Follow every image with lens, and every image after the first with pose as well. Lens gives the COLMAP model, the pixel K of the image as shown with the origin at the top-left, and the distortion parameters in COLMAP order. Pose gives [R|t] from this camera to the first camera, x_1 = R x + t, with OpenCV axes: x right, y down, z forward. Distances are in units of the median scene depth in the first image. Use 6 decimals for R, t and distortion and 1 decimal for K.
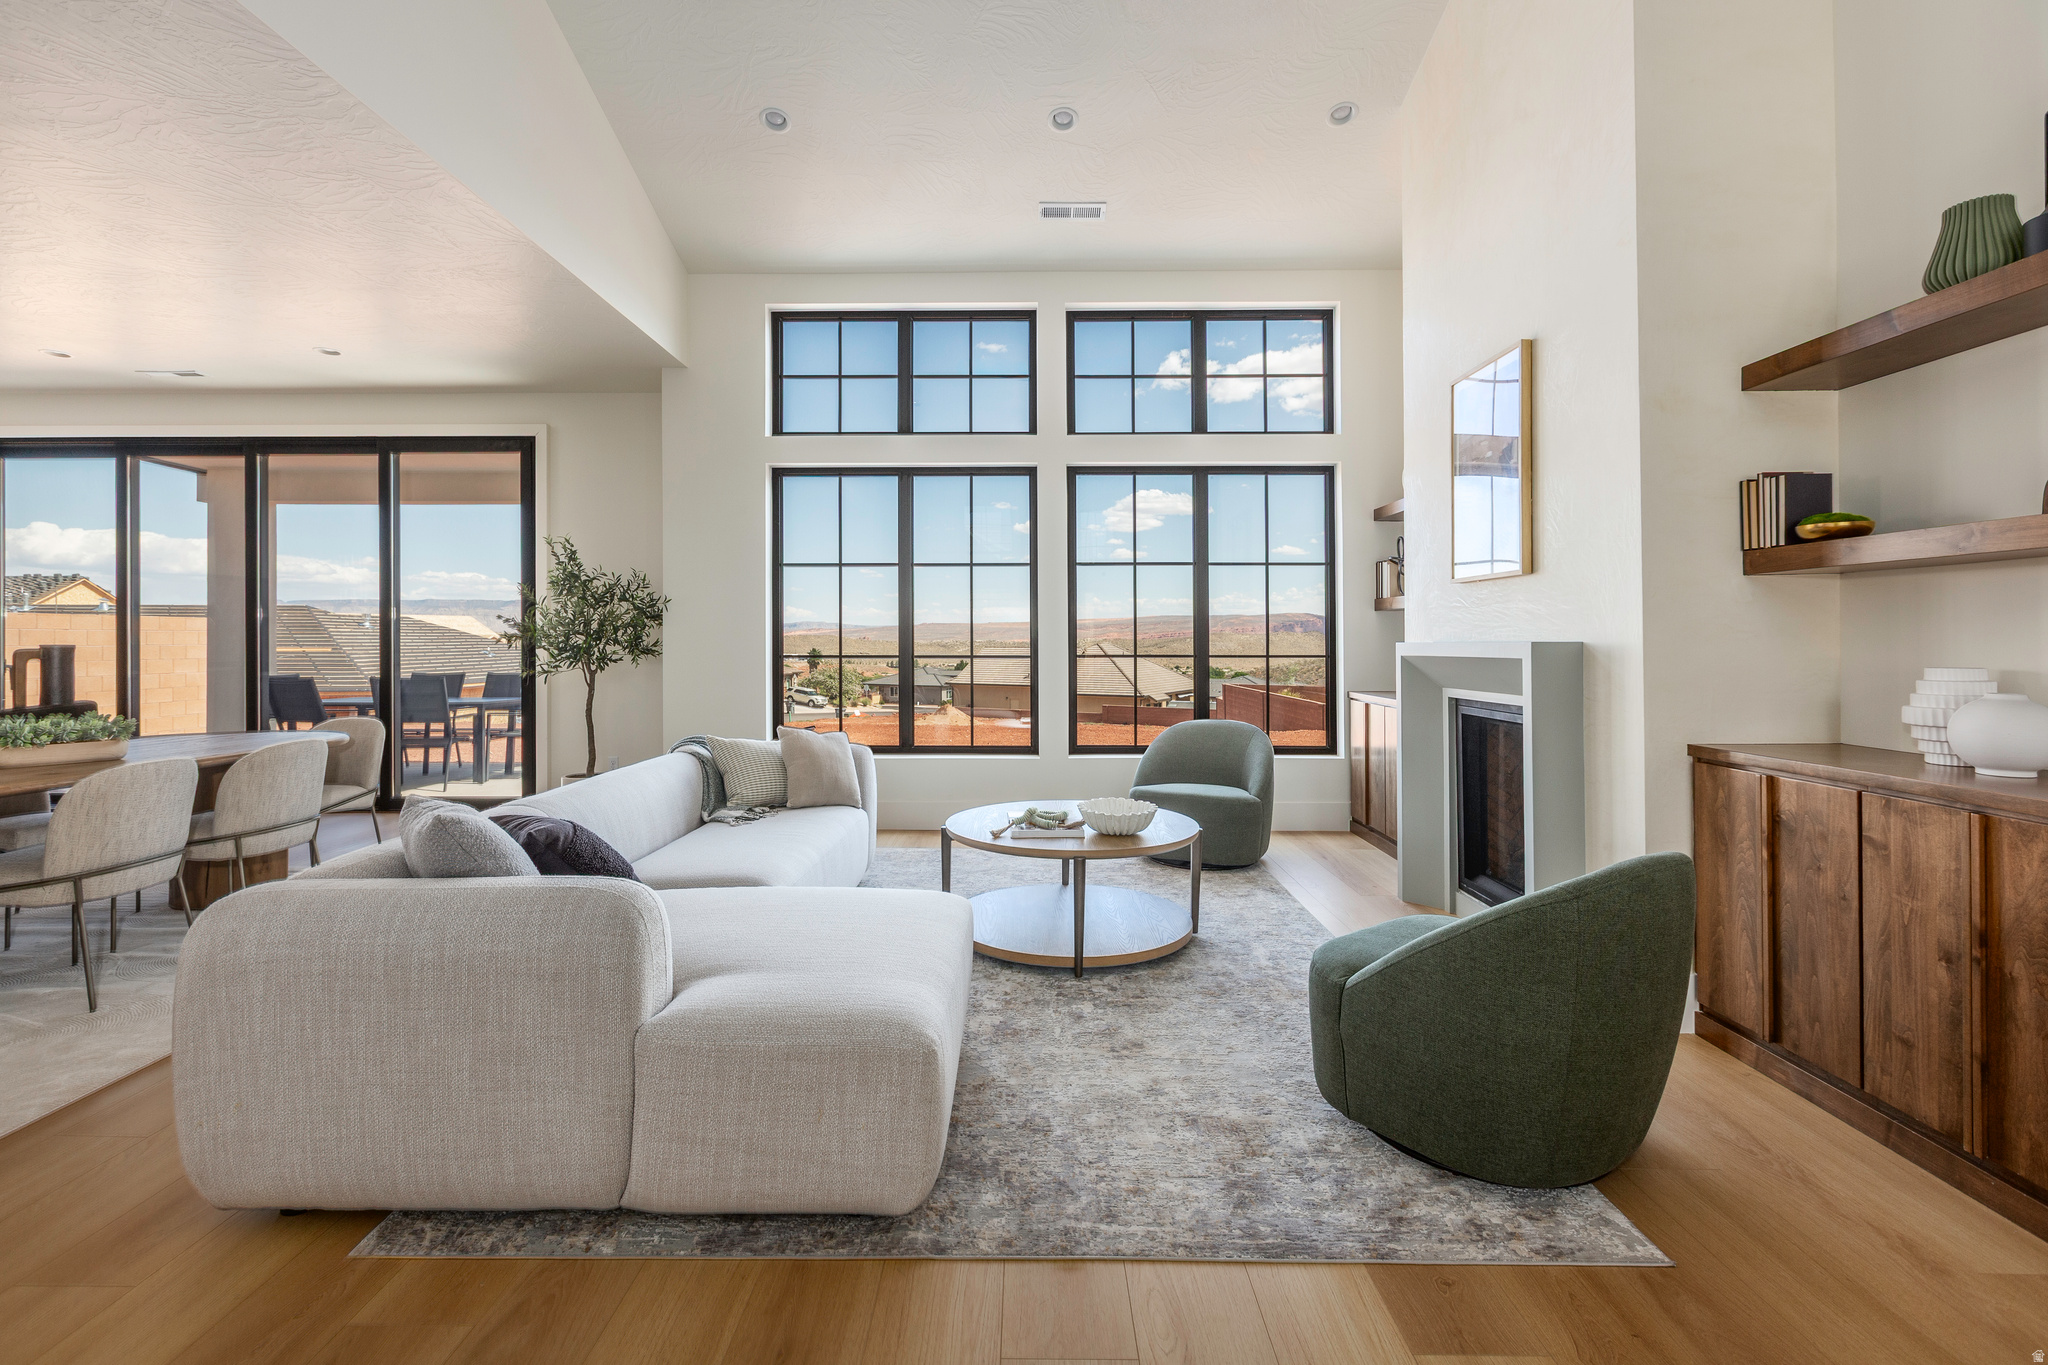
lens RADIAL K [[915.4, 0, 1008.1], [0, 915.4, 633.4], [0, 0, 1]] dist [-0.001155, -0.000747]
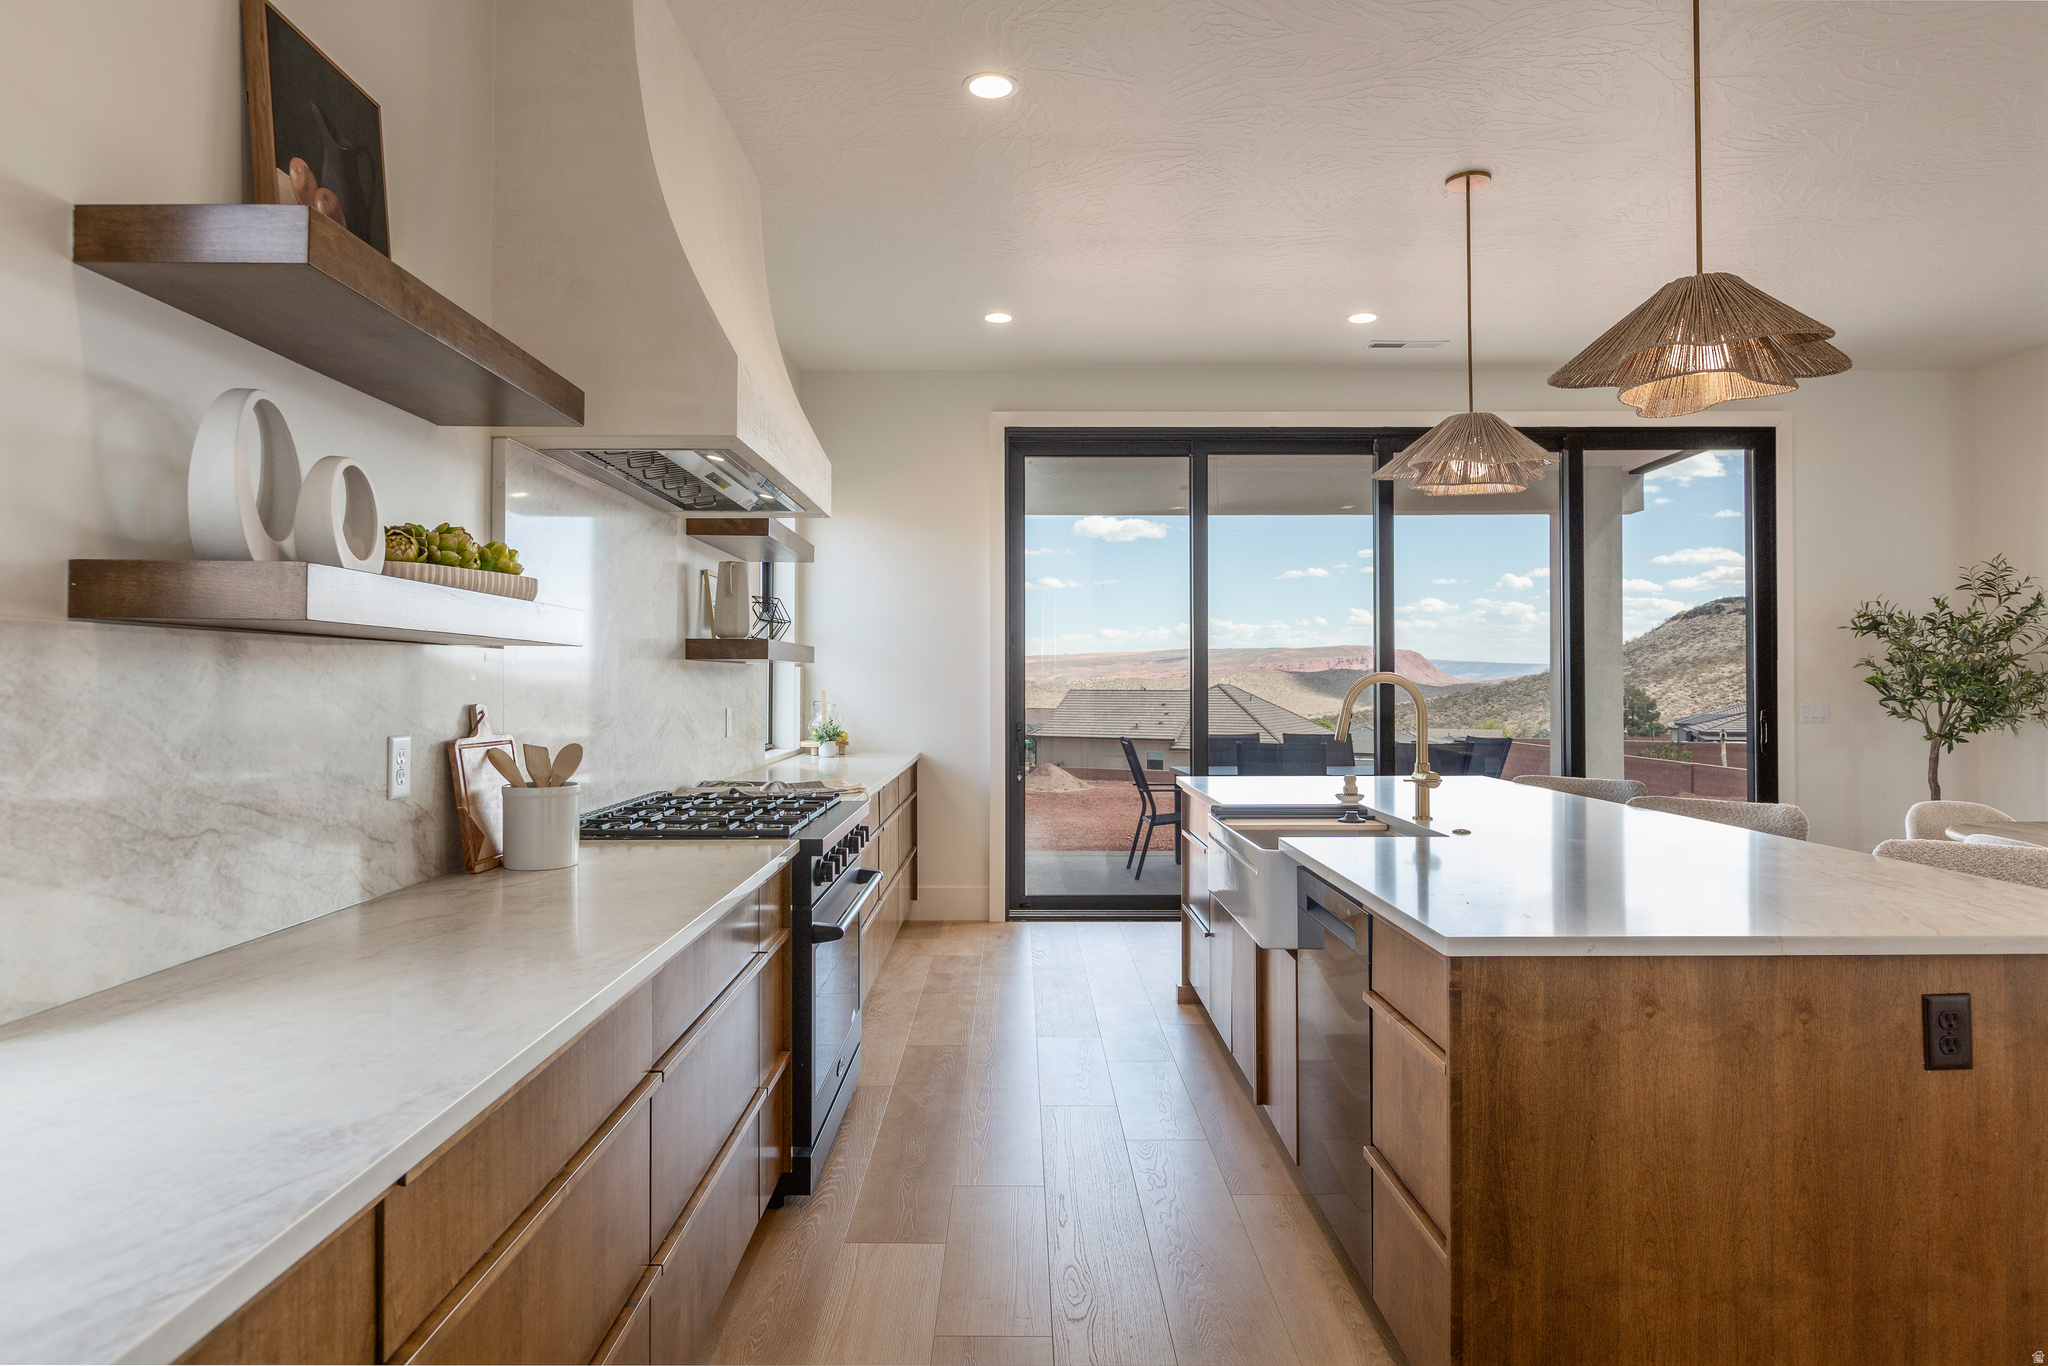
lens RADIAL K [[1170.1, 0, 1011.9], [0, 1170.1, 664.4], [0, 0, 1]] dist [-0.012611, 0.005213]
pose [[0.999998, 0.000396, 0.001817, -1.255354], [-0.000385, 0.999983, -0.005901, -0.013162], [-0.001819, 0.005900, 0.999981, 0.034452]]
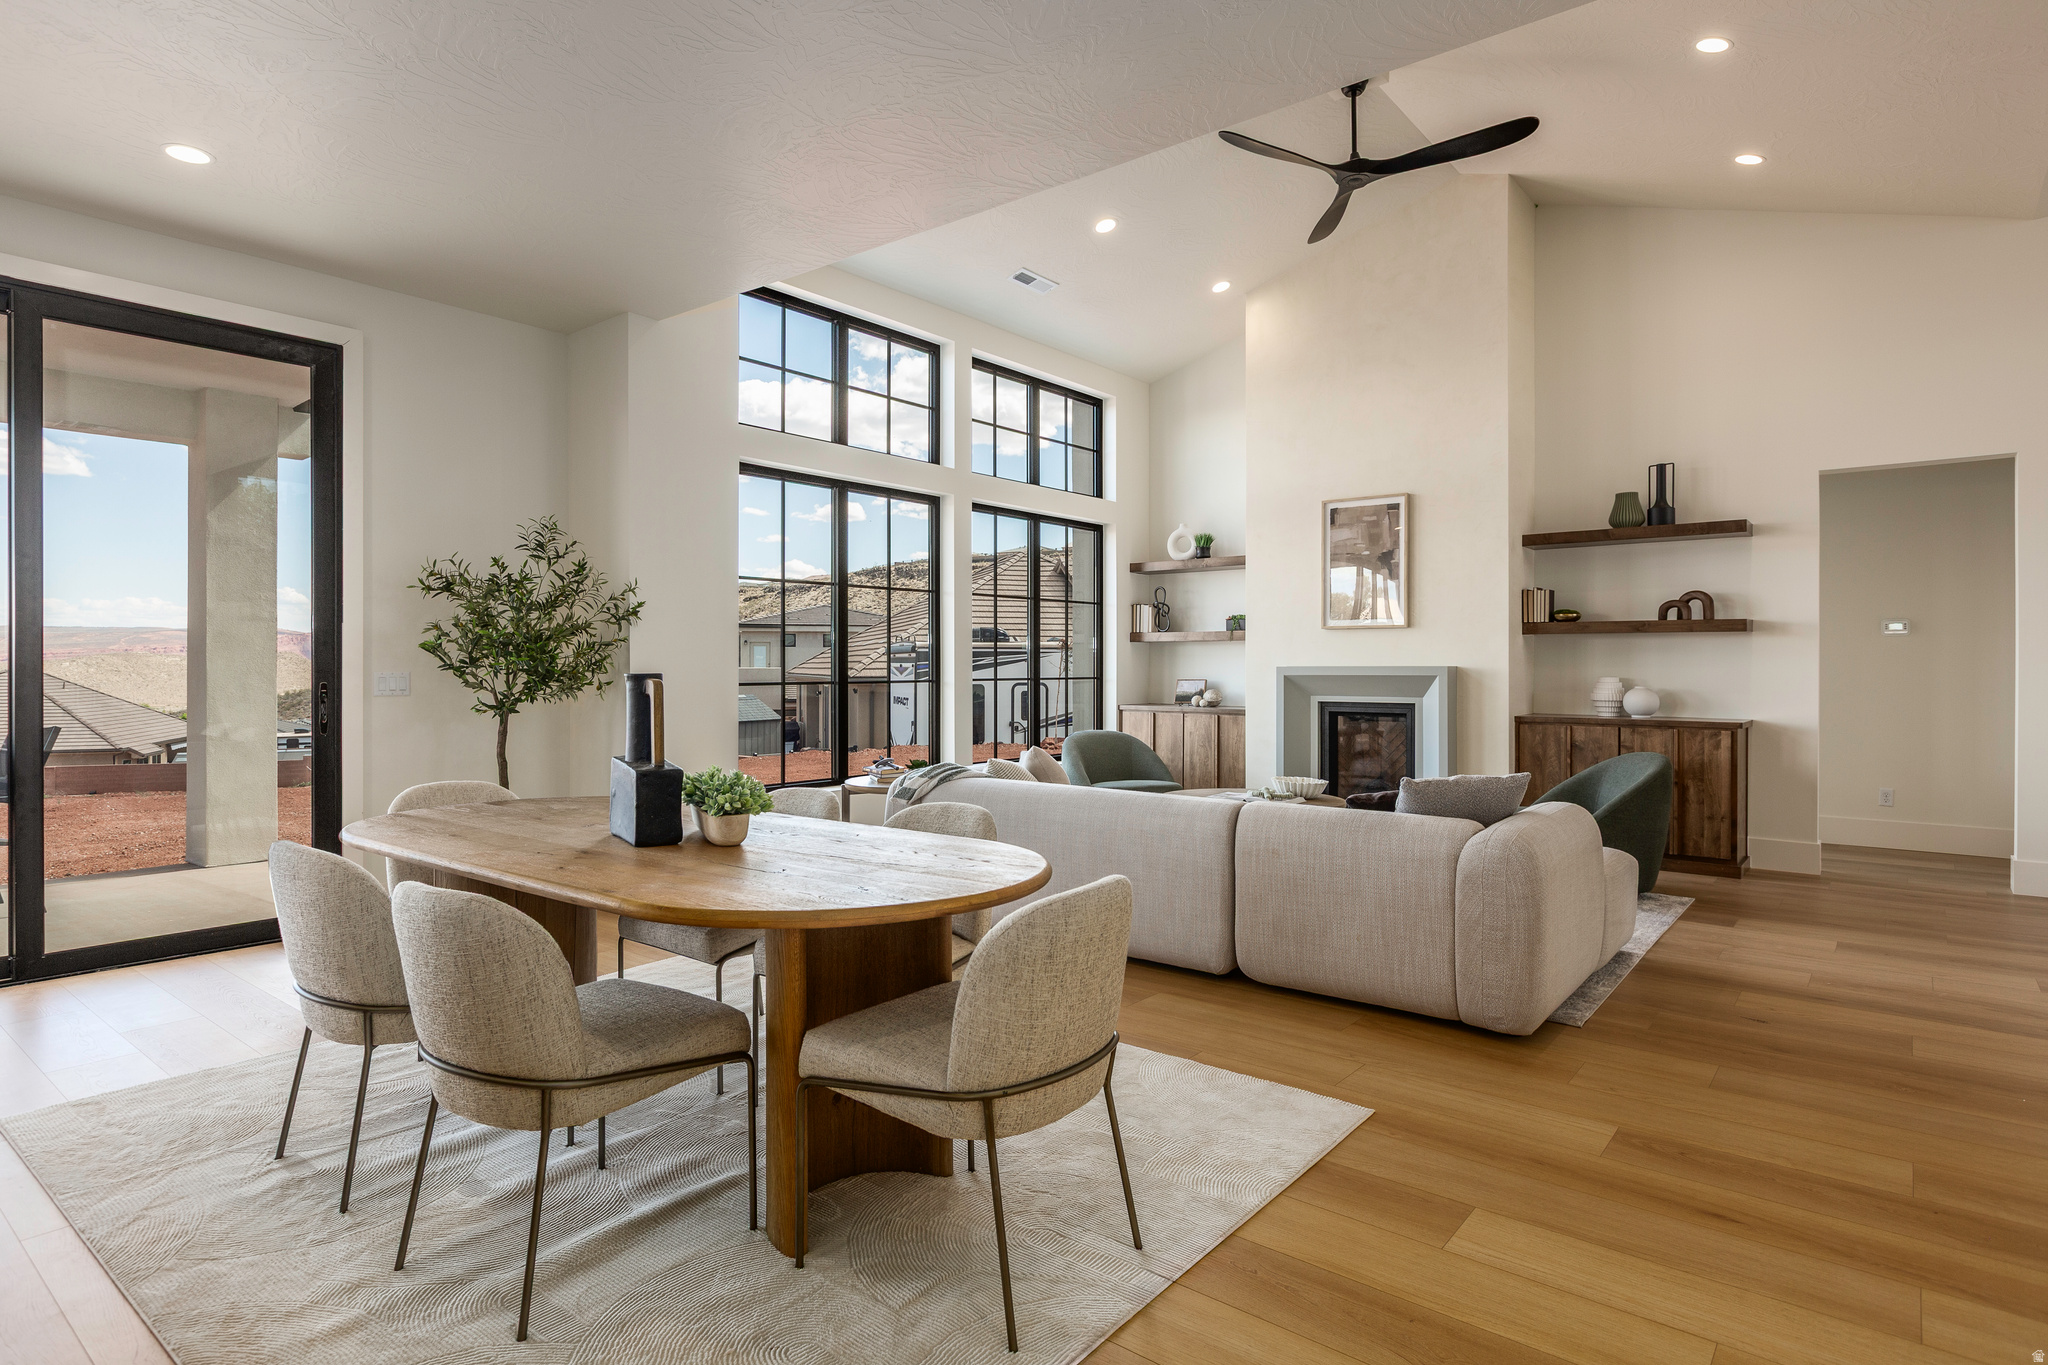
lens RADIAL K [[1100.1, 0, 1004.3], [0, 1100.1, 647.0], [0, 0, 1]] dist [-0.000666, -0.001430]
pose [[0.627950, 0.013063, 0.778144, -0.895927], [-0.006512, 0.999912, -0.011532, 0.001534], [-0.778226, 0.002174, 0.627980, 0.163650]]
